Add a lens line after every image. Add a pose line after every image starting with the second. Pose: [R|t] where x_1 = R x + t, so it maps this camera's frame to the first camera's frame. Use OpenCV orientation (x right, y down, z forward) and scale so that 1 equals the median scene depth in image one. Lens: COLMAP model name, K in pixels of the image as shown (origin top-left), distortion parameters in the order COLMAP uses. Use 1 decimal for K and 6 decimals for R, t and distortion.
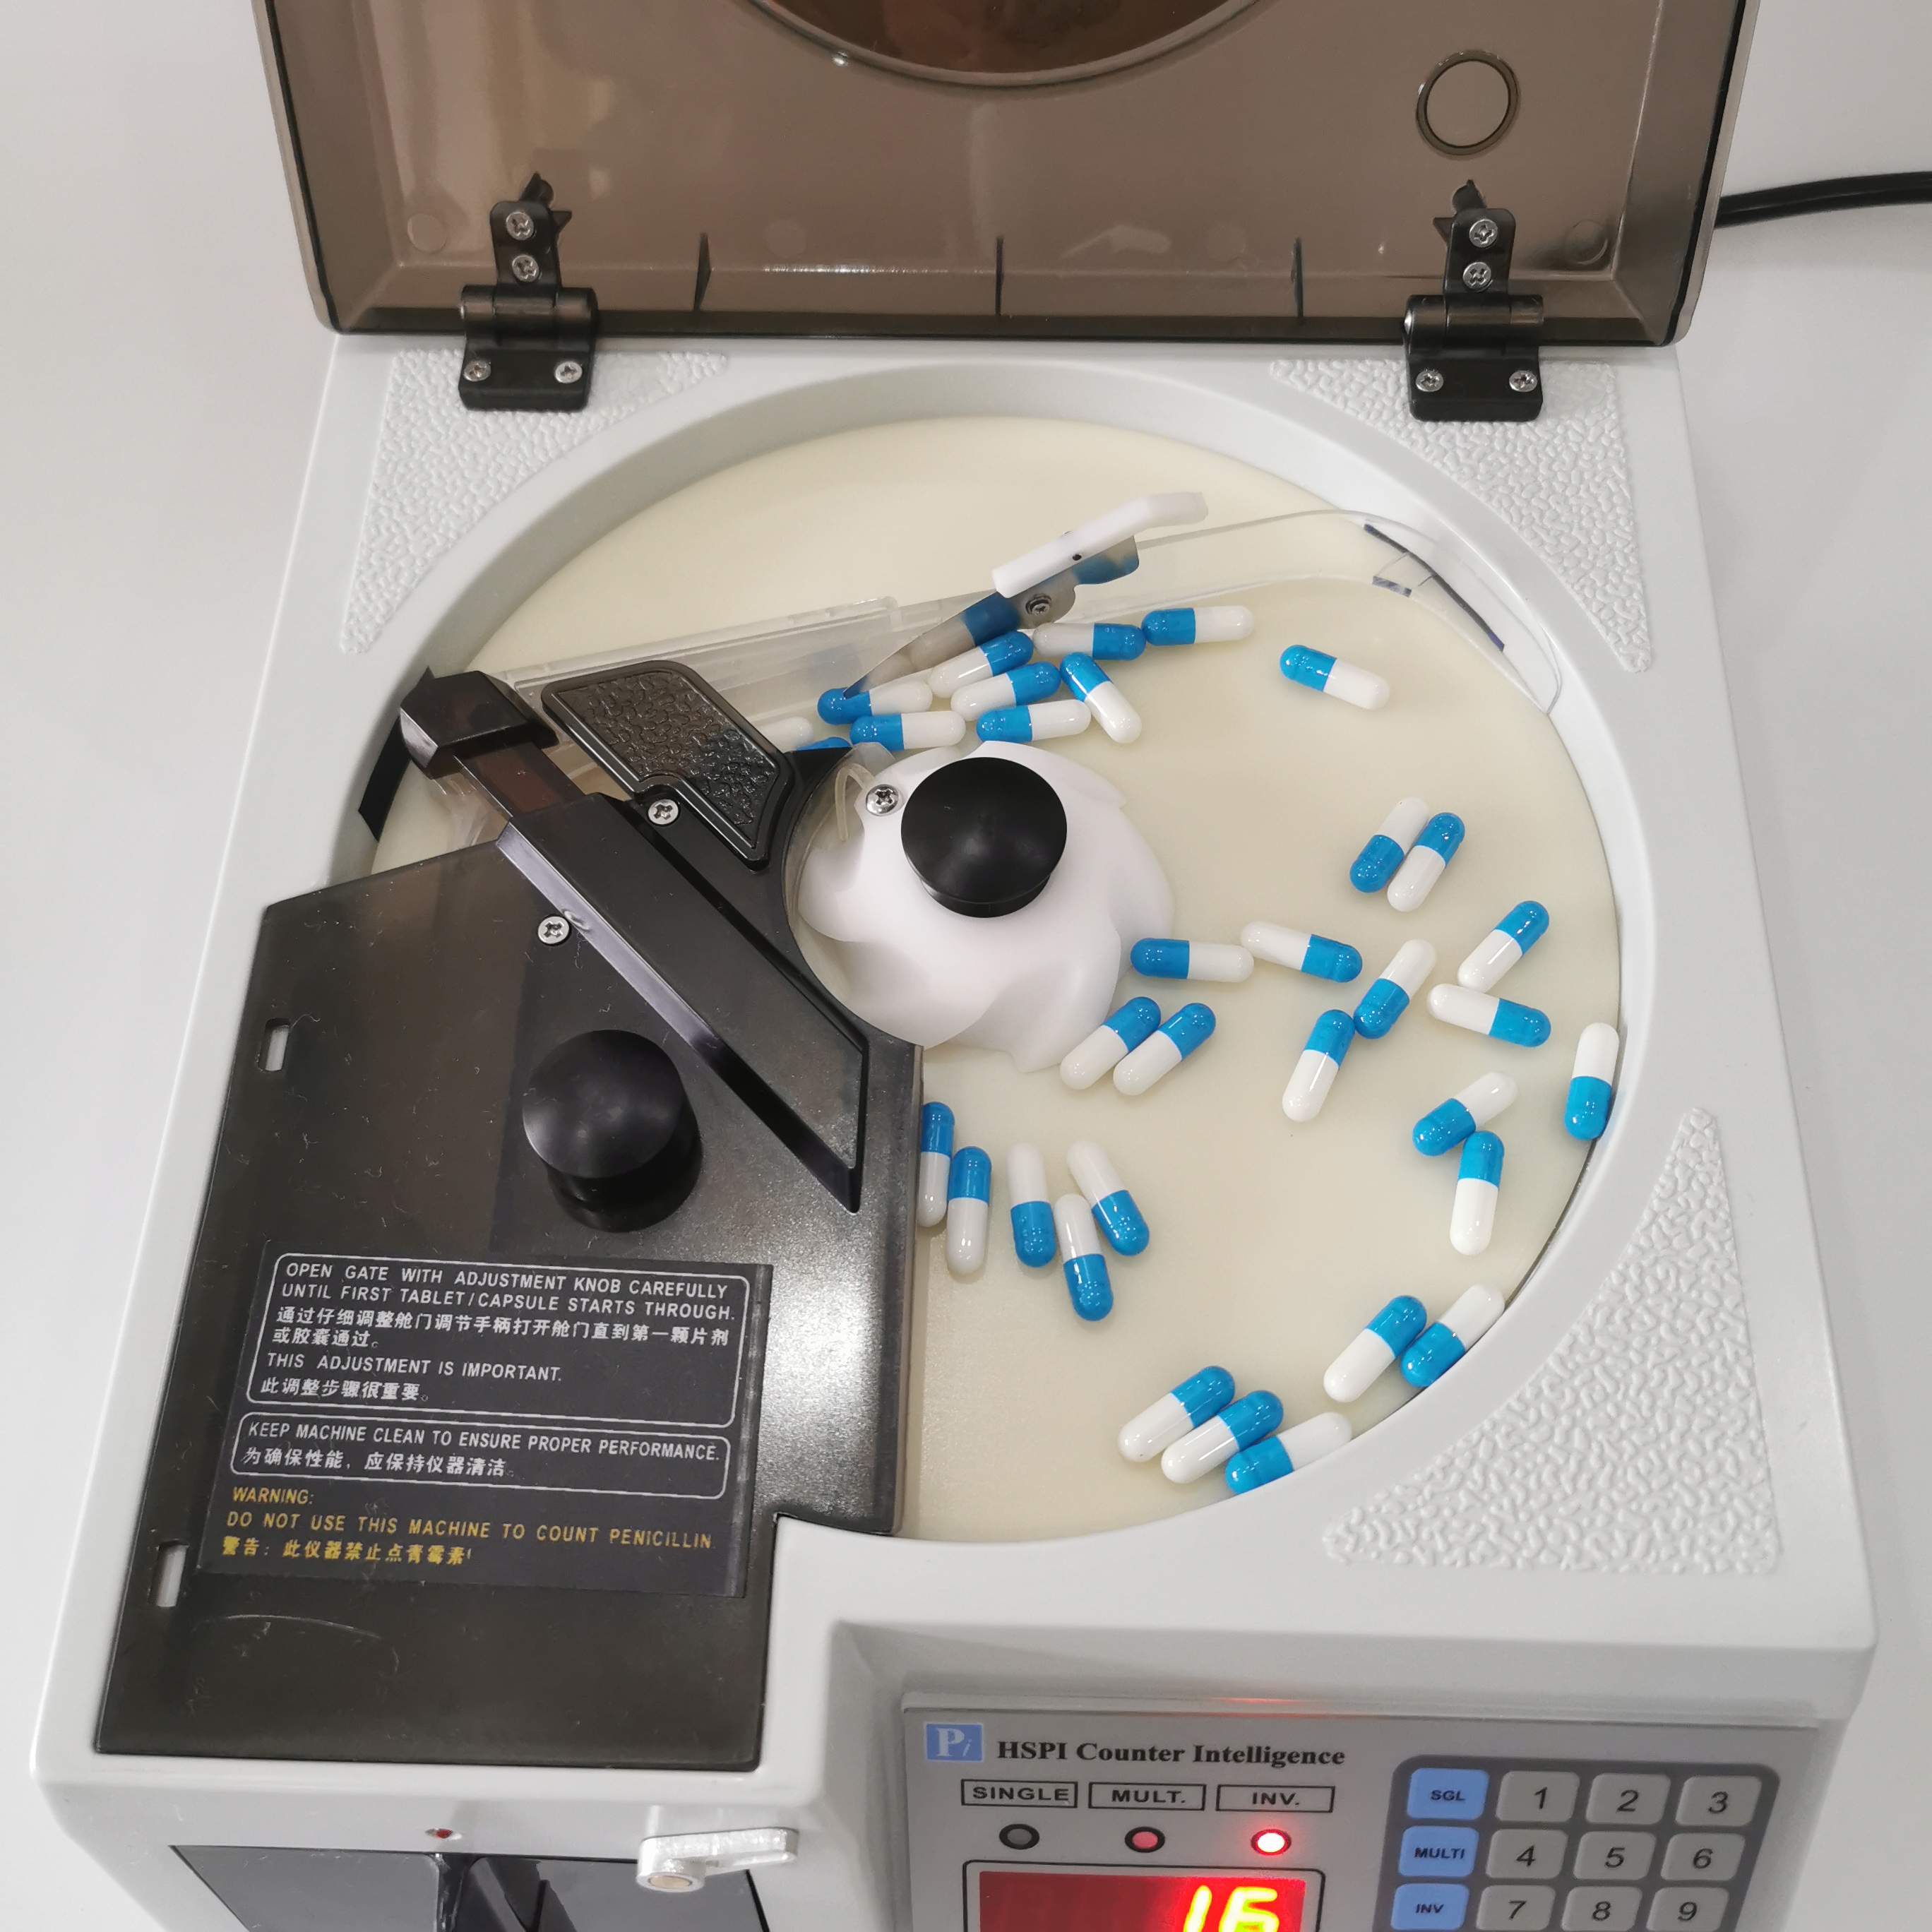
lens RADIAL K [[1995.0, 0, 969.9], [0, 1995.0, 961.7], [0, 0, 1]] dist [0.061427, -0.120852]
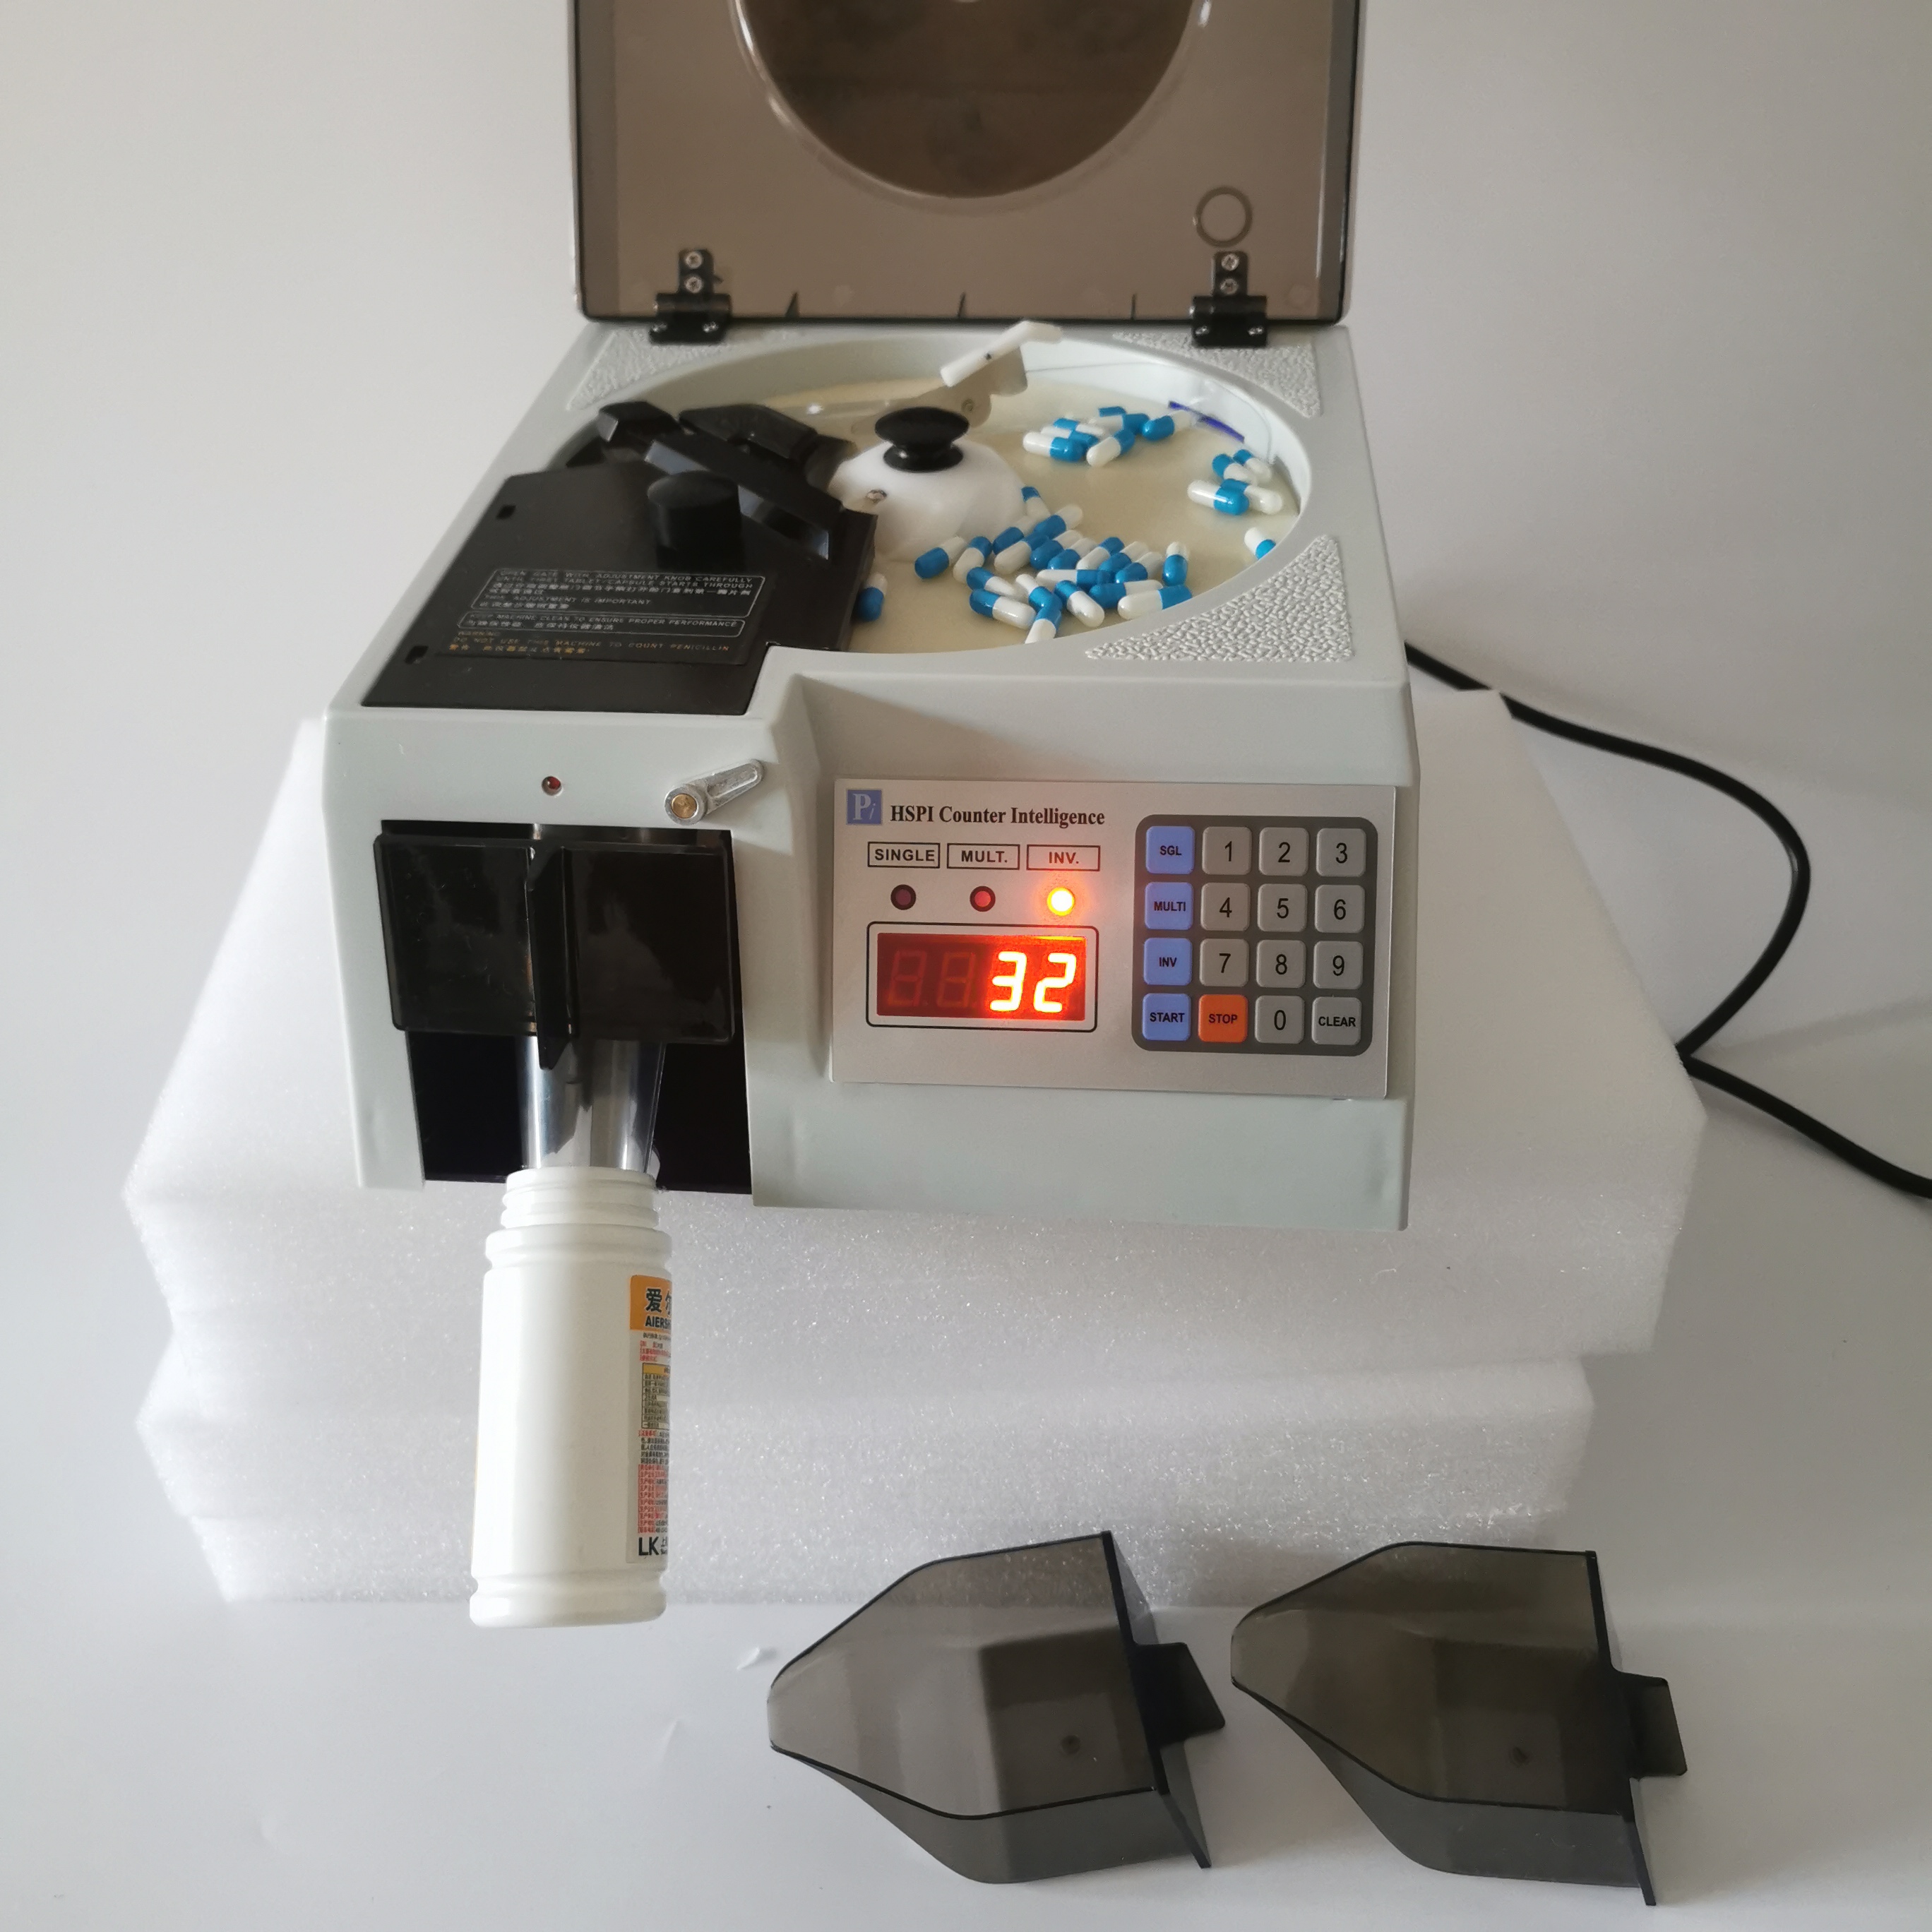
lens RADIAL K [[1967.1, 0, 961.9], [0, 1967.1, 986.5], [0, 0, 1]] dist [0.109168, -0.825312]
pose [[0.998130, 0.031034, -0.052654, 0.159090], [-0.050779, 0.900520, -0.431838, 1.202617], [0.034015, 0.433705, 0.900413, -0.367553]]
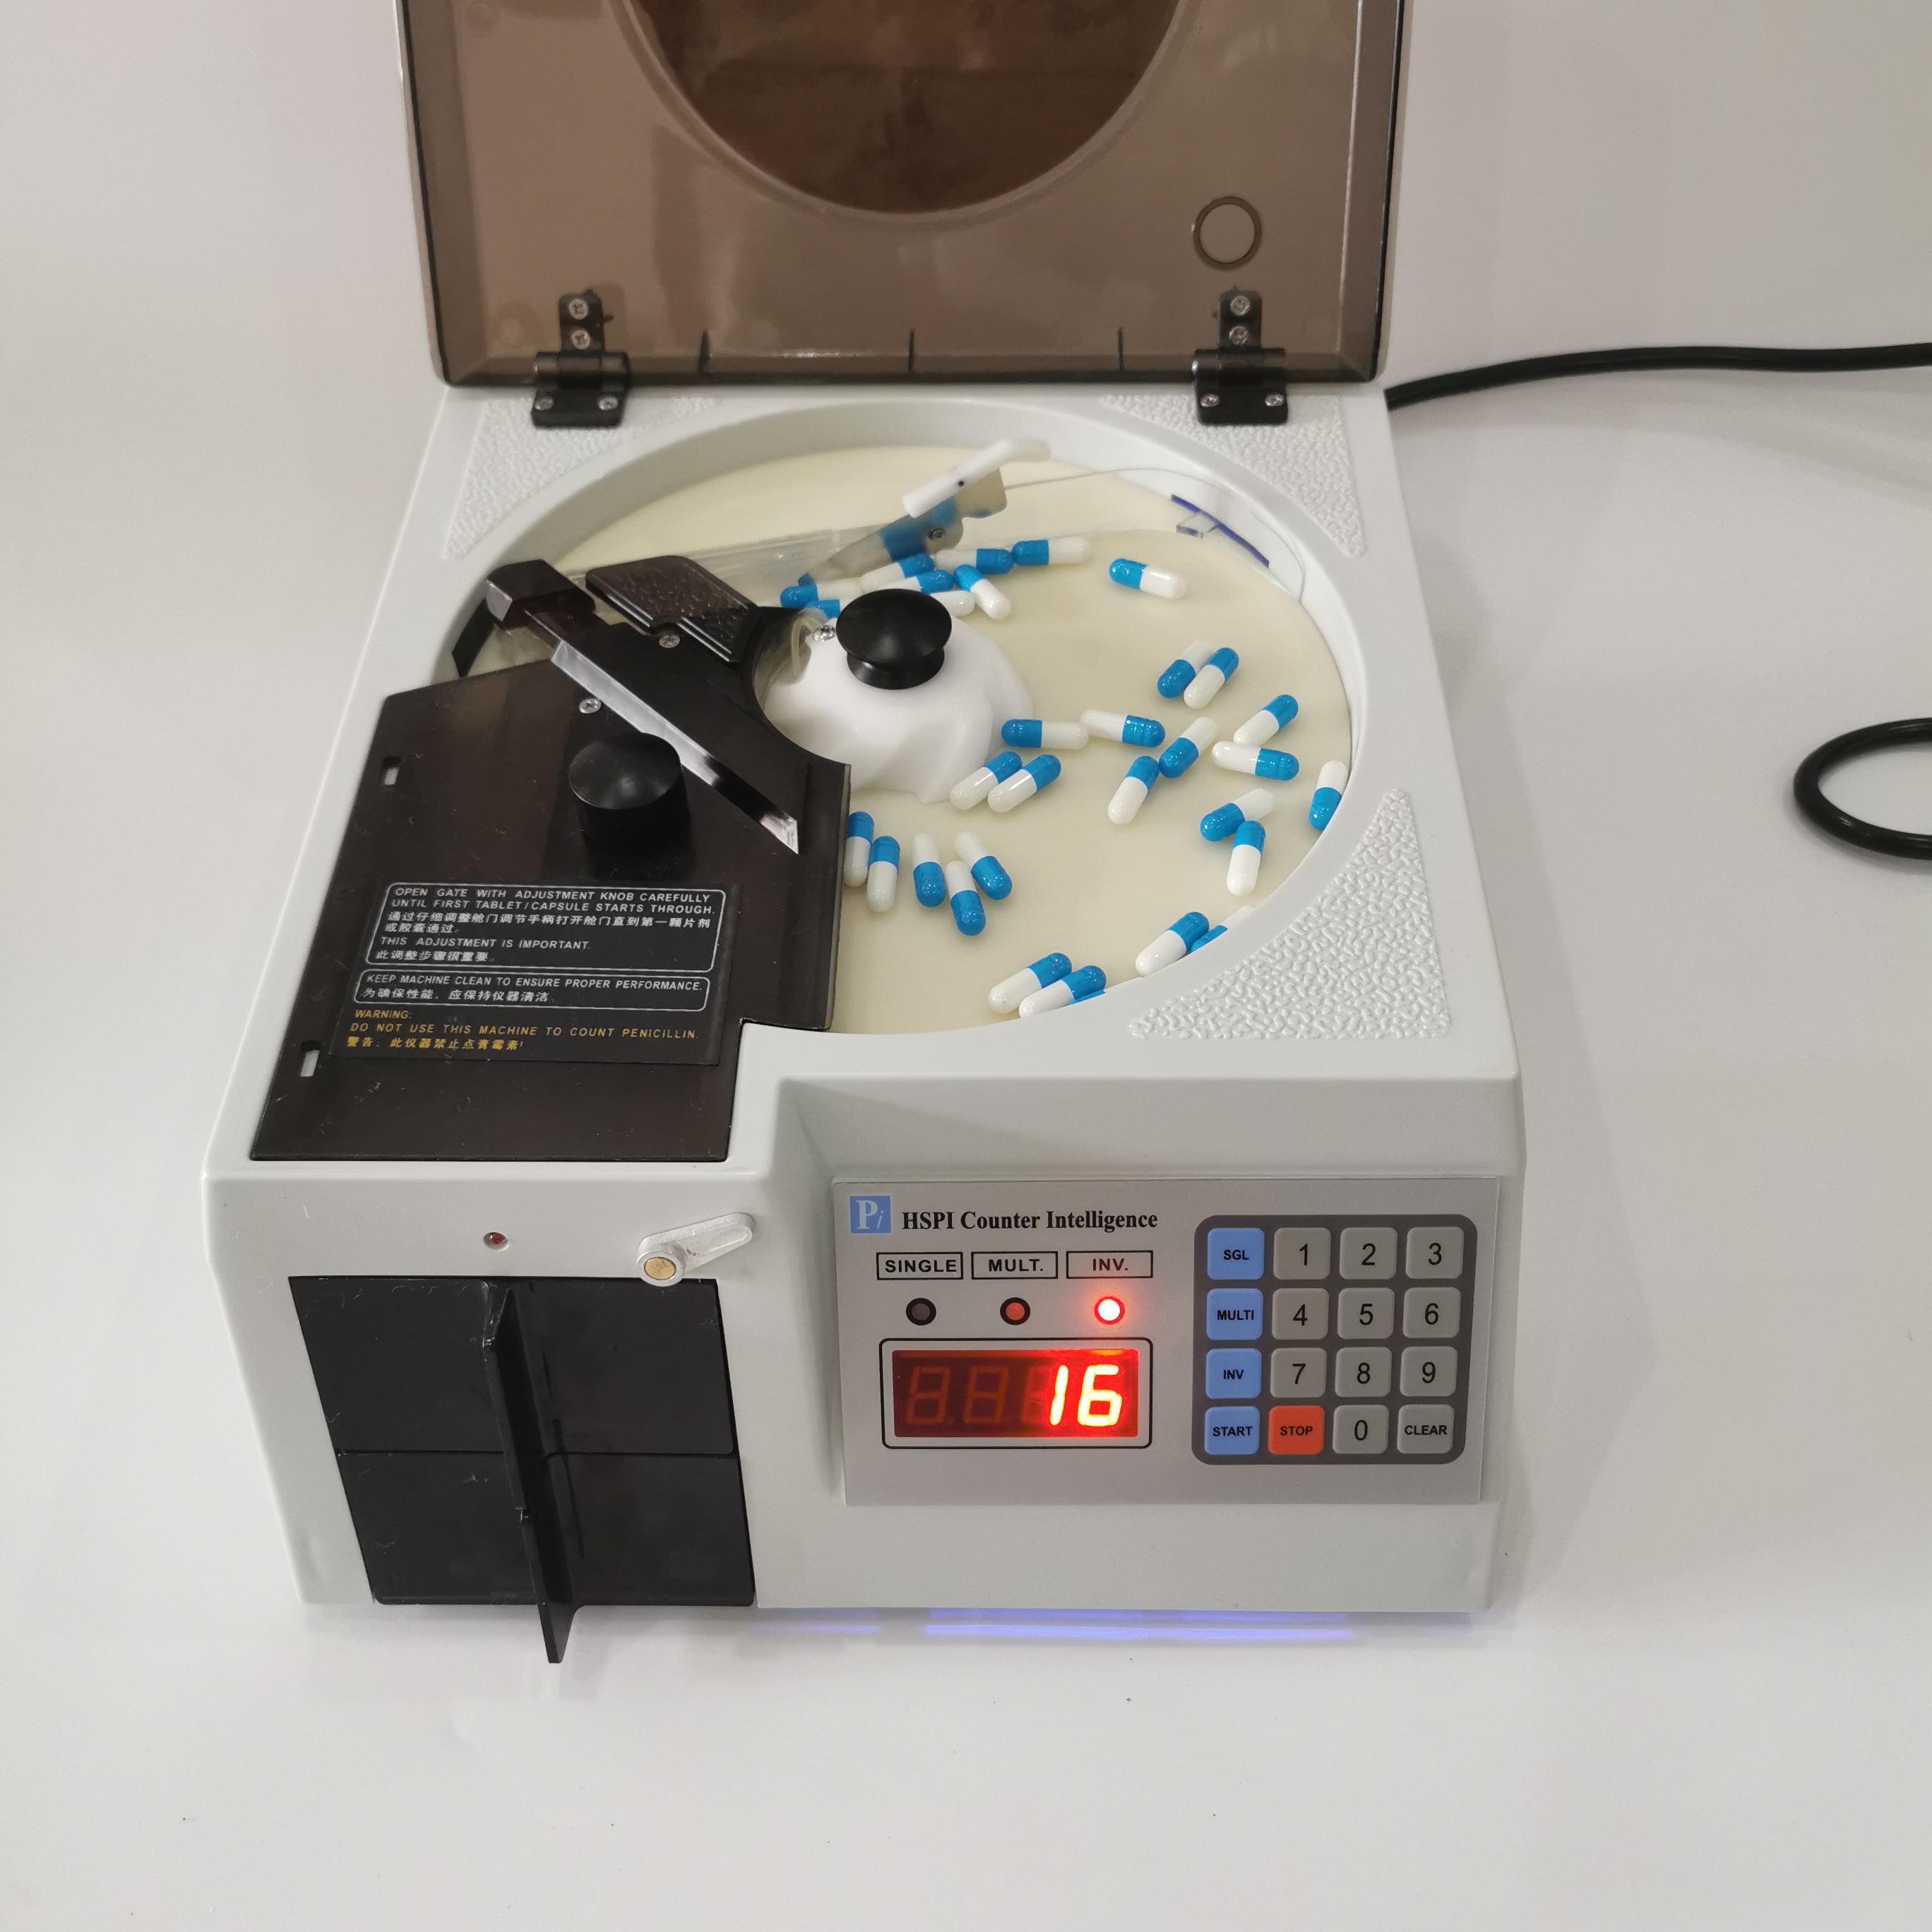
lens RADIAL K [[1991.1, 0, 966.0], [0, 1991.1, 966.0], [0, 0, 1]] dist [0.050911, -0.538629]
pose [[0.999889, -0.009347, 0.011608, 0.042694], [0.011889, 0.969942, -0.243045, 0.553766], [-0.008988, 0.243156, 0.969946, -0.347426]]
